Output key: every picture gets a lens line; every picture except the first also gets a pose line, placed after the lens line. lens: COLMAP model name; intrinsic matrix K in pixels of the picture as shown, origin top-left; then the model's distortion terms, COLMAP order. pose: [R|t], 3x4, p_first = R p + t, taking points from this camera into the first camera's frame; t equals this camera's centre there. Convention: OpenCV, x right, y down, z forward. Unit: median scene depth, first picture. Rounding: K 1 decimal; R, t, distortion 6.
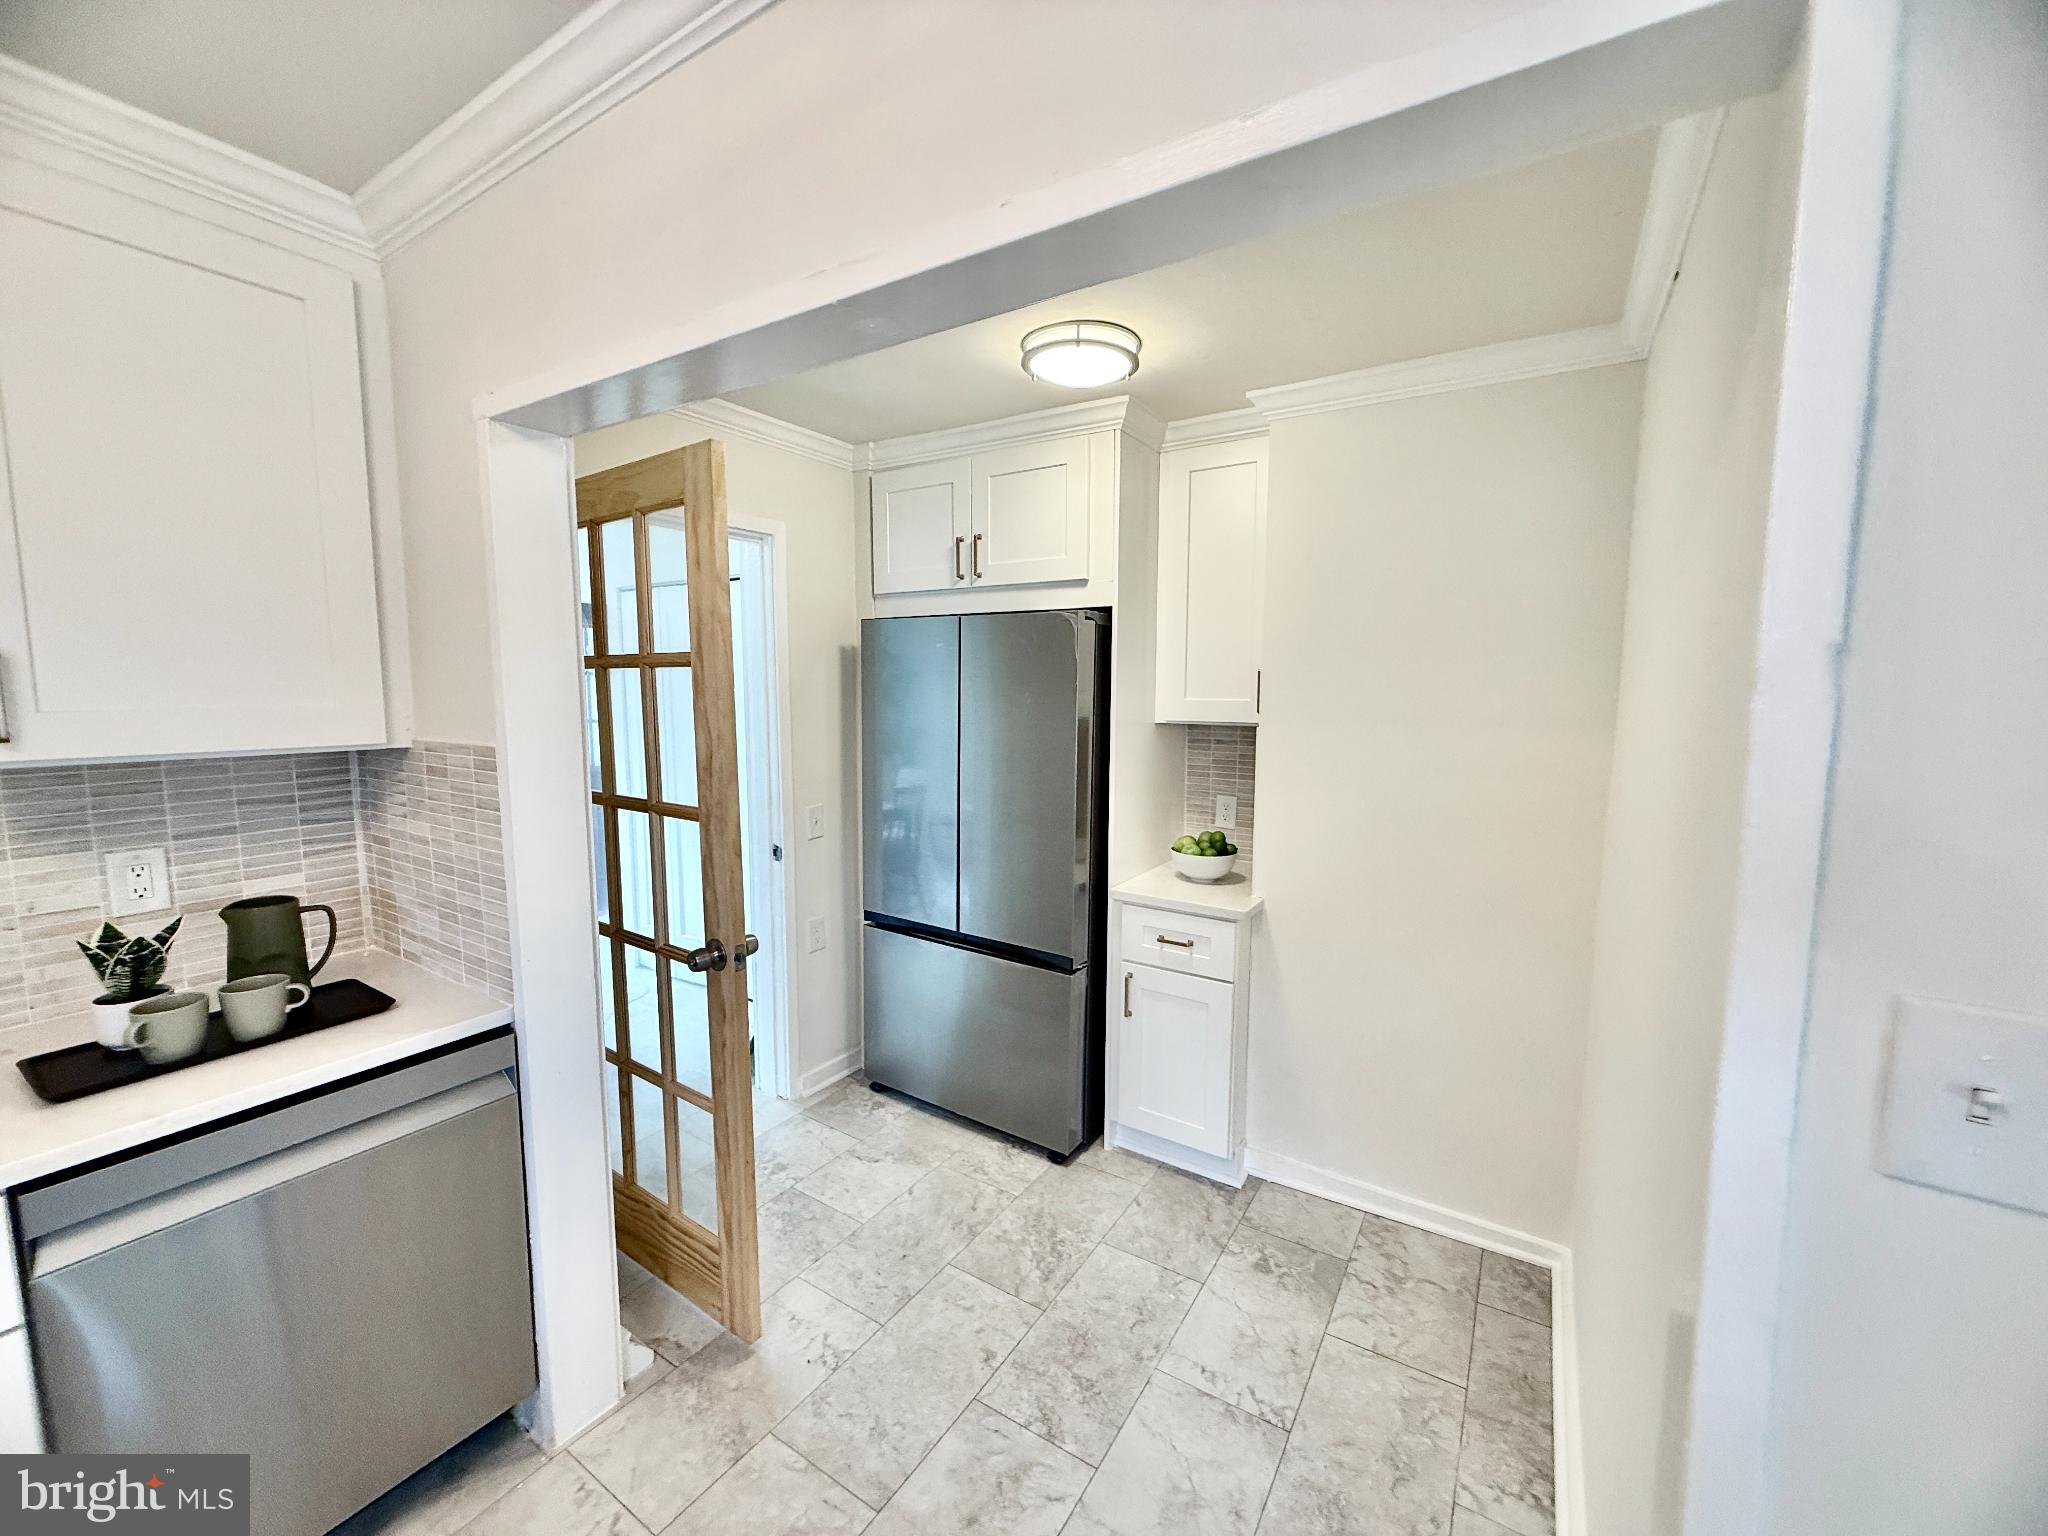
lens RADIAL K [[815.6, 0, 1020.8], [0, 815.6, 770.2], [0, 0, 1]] dist [-0.000894, 0.000817]
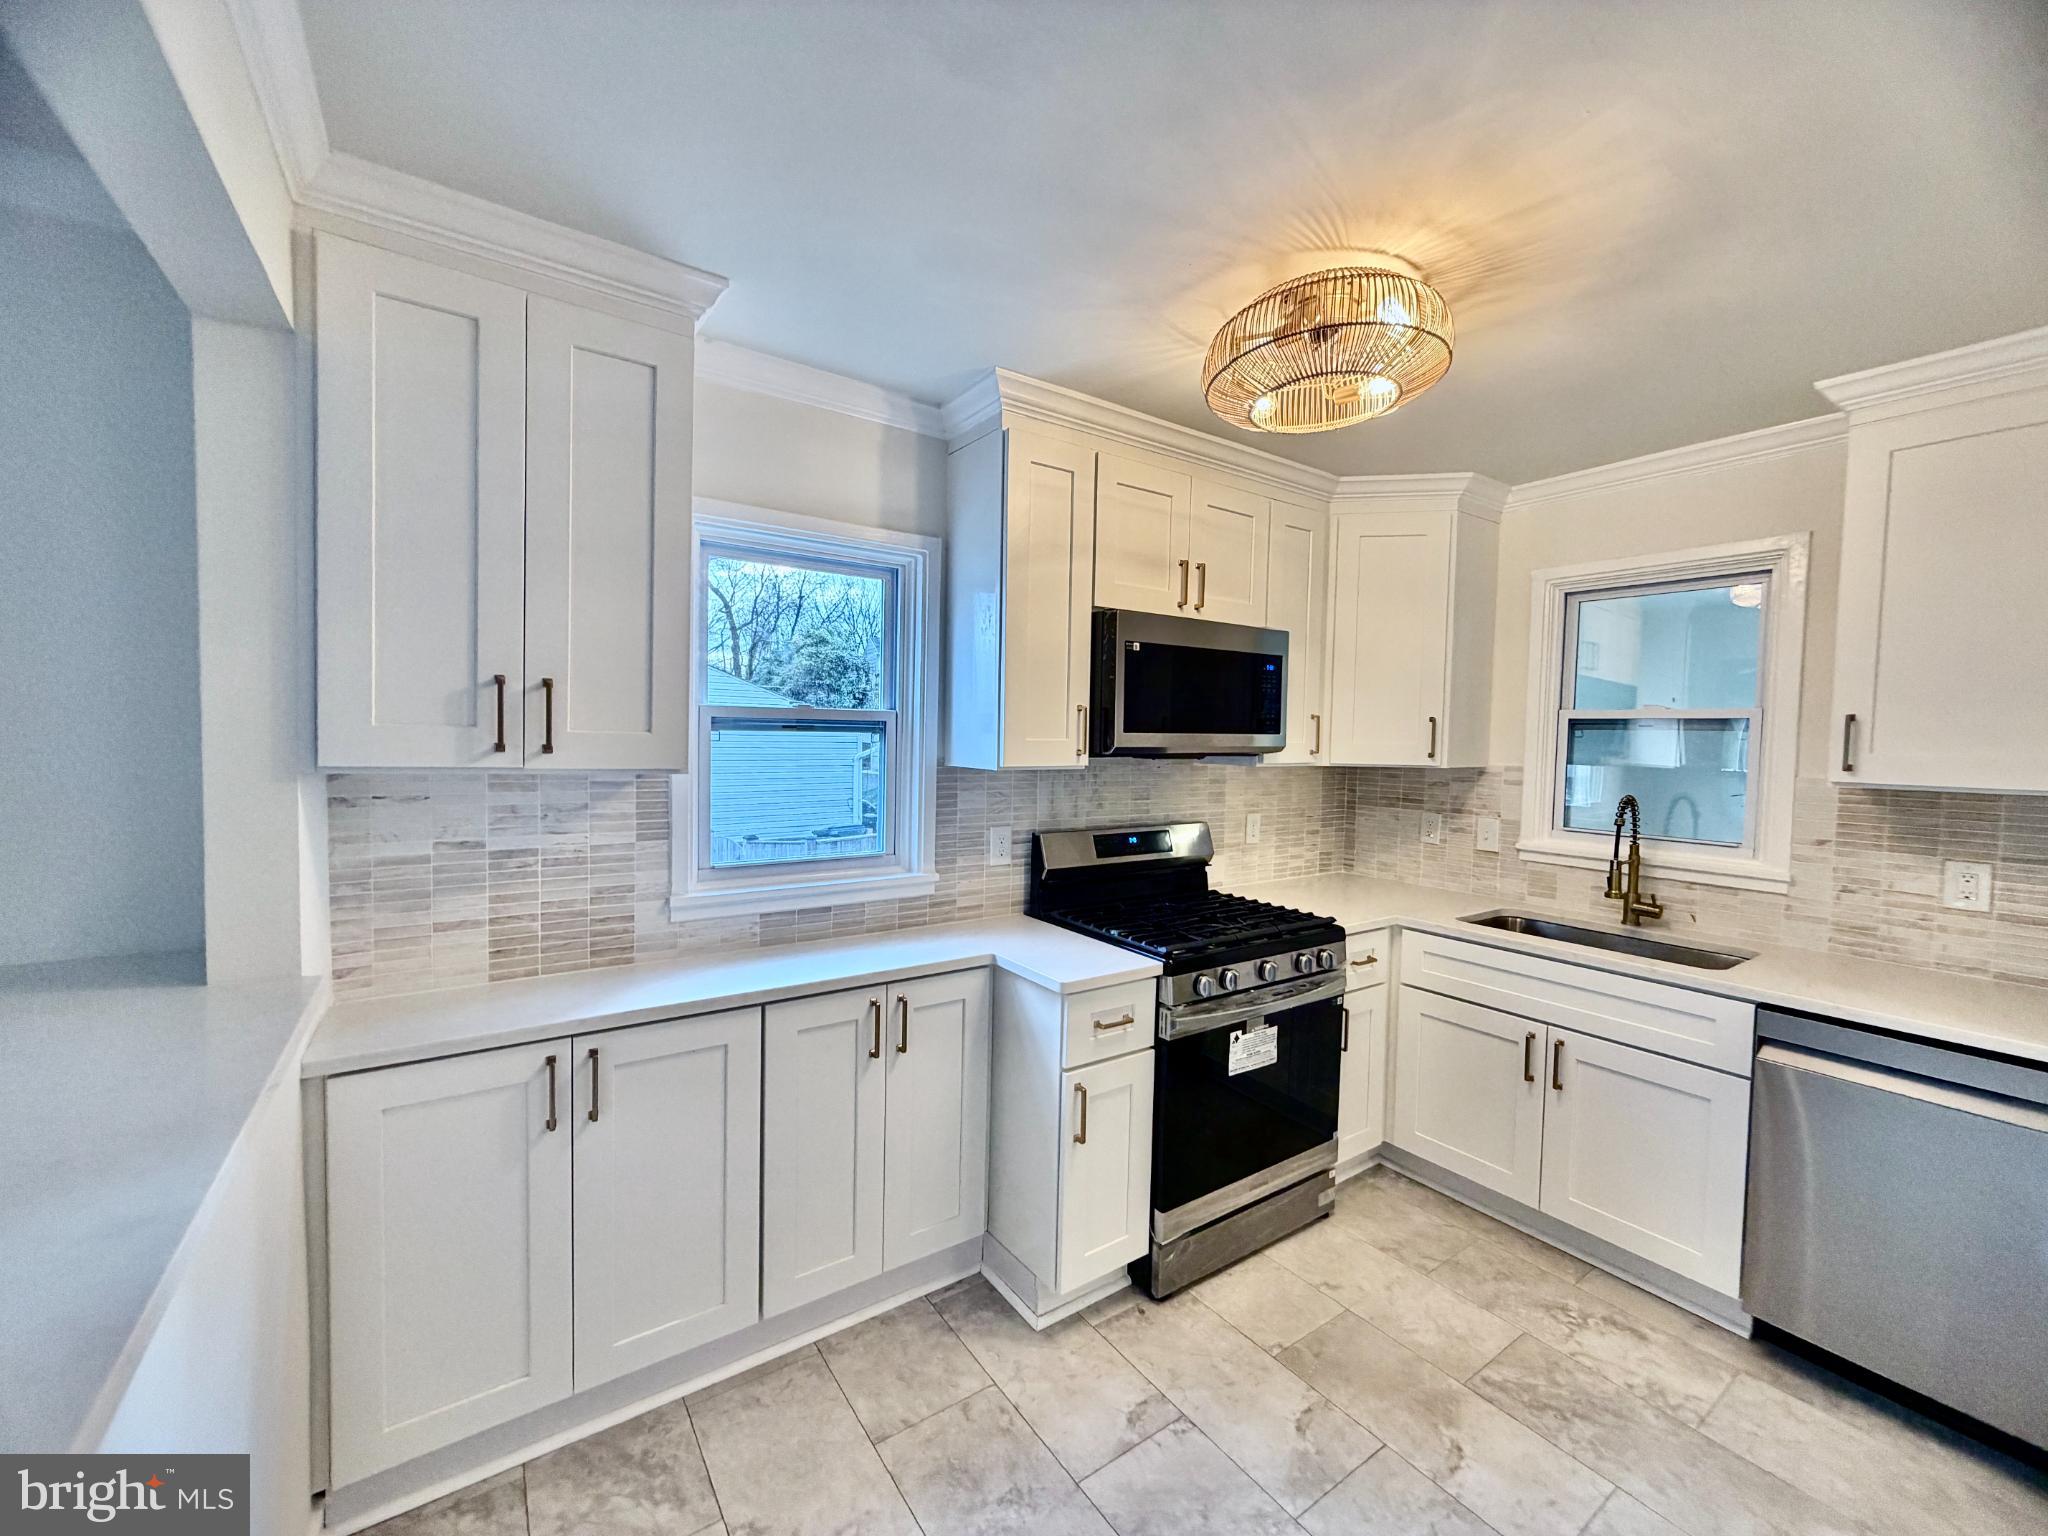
lens RADIAL K [[815.6, 0, 1020.8], [0, 815.6, 770.2], [0, 0, 1]] dist [-0.000894, 0.000817]
pose [[-0.387113, 0.027939, -0.921609, 0.569326], [-0.117327, 0.989923, 0.079293, 0.018585], [0.914537, 0.138825, -0.379934, 0.047060]]
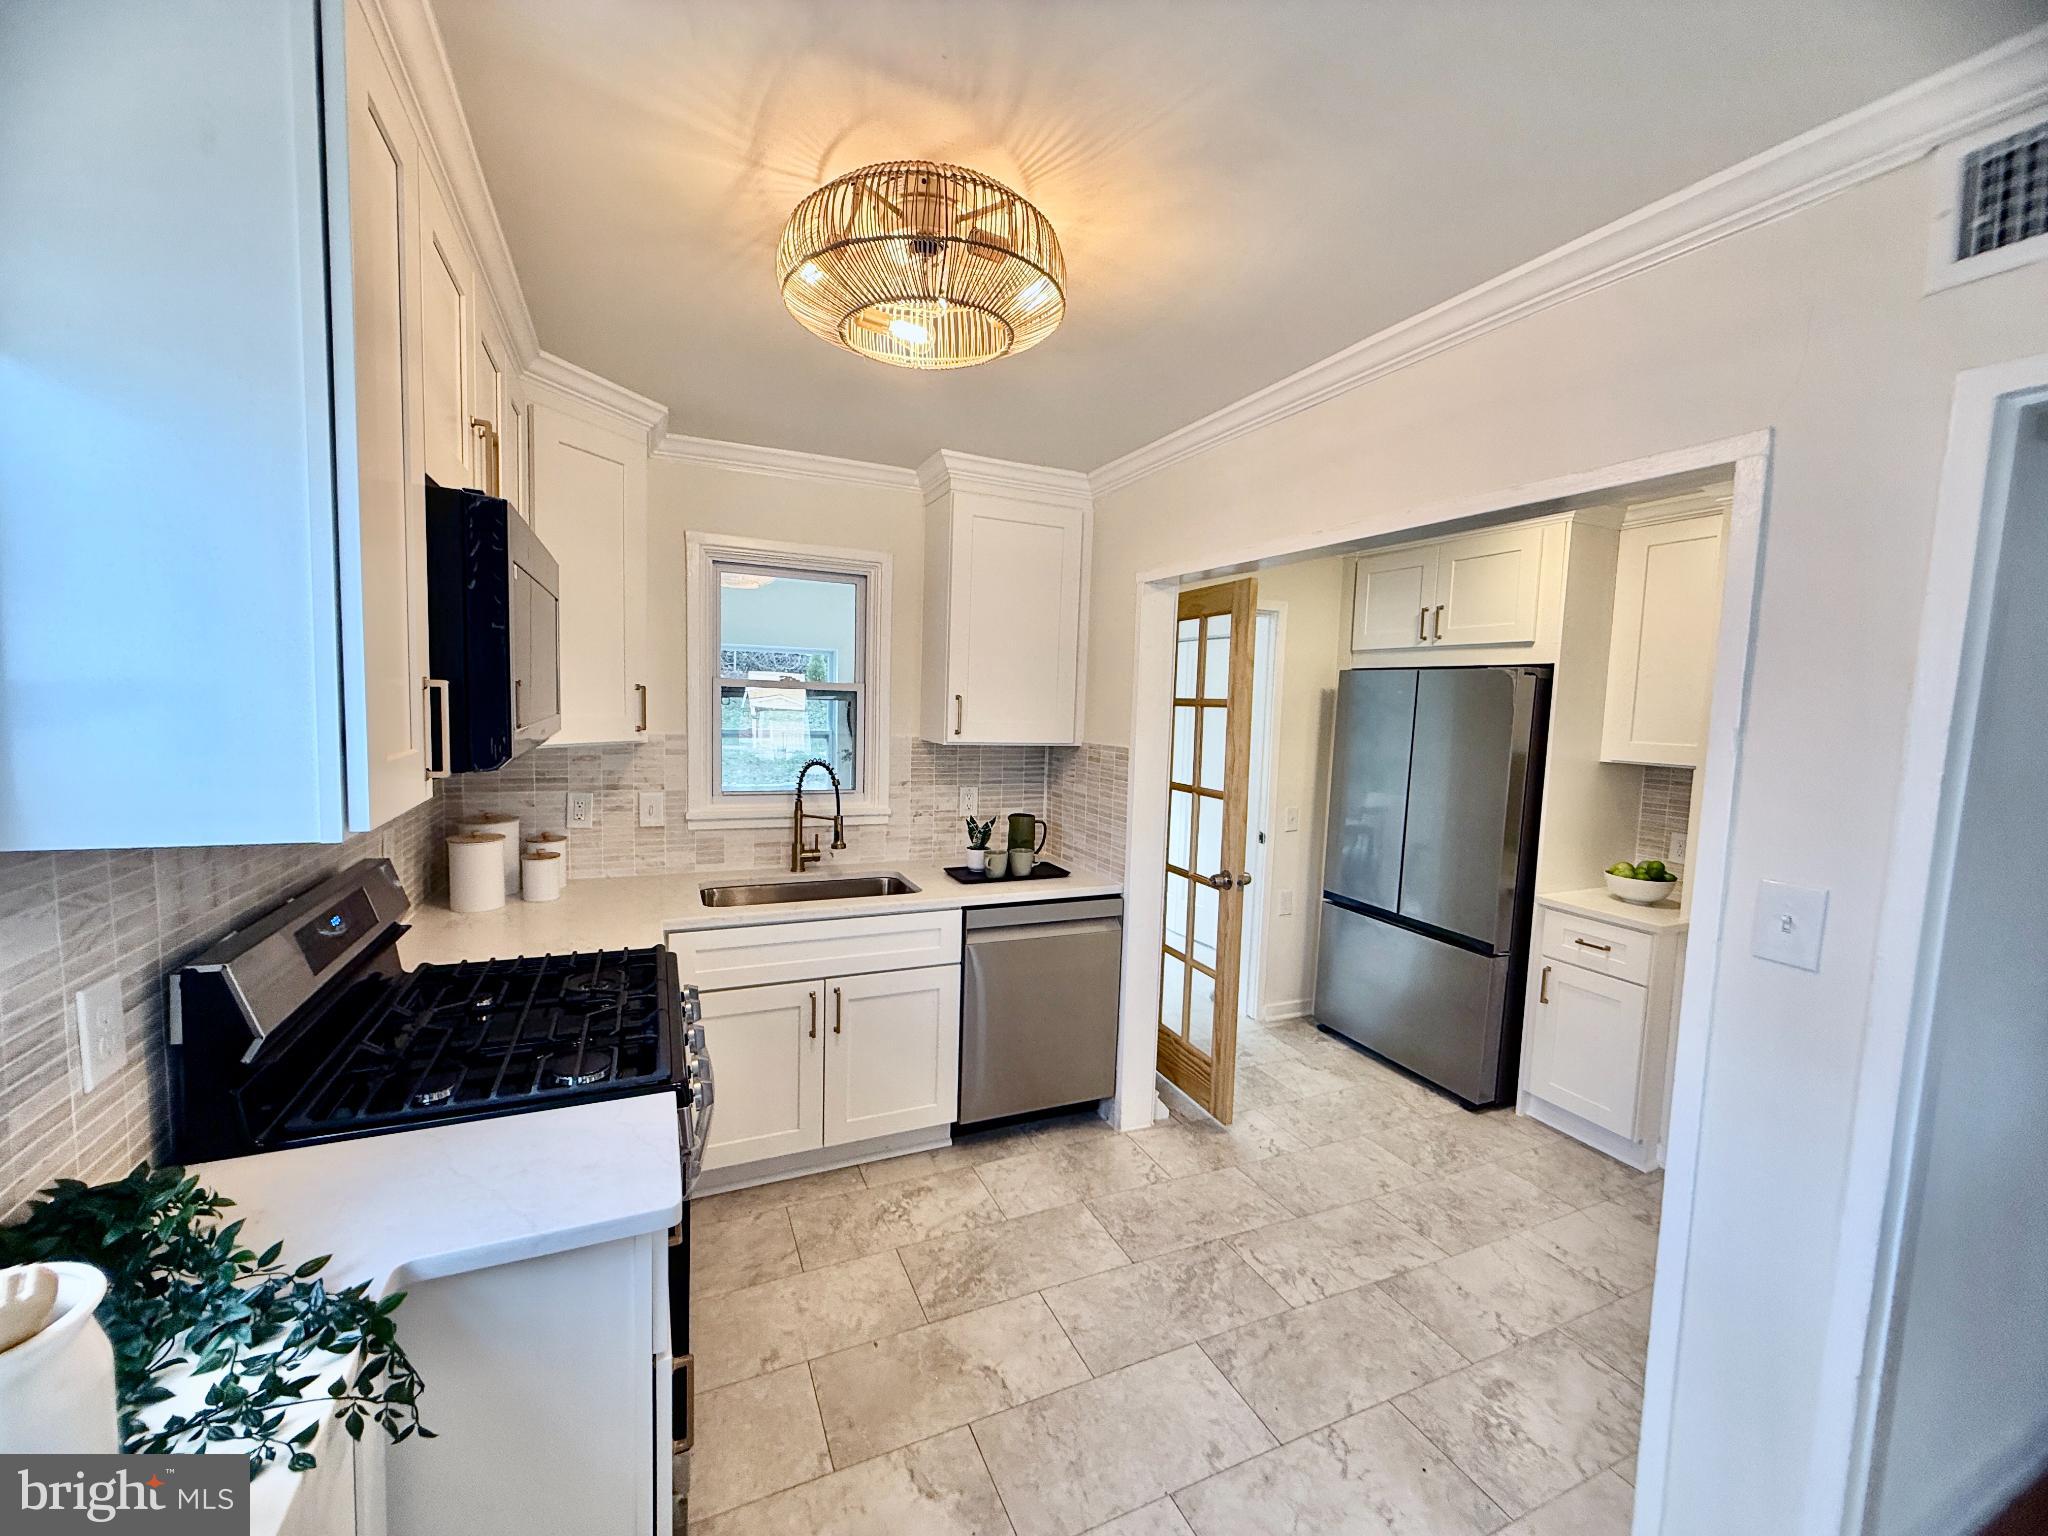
lens RADIAL K [[815.6, 0, 1020.8], [0, 815.6, 770.2], [0, 0, 1]] dist [-0.000894, 0.000817]
pose [[0.839537, 0.069717, -0.538811, 0.135683], [-0.085499, 0.996329, -0.004304, 0.039608], [0.536533, 0.049682, 0.842415, -0.556851]]
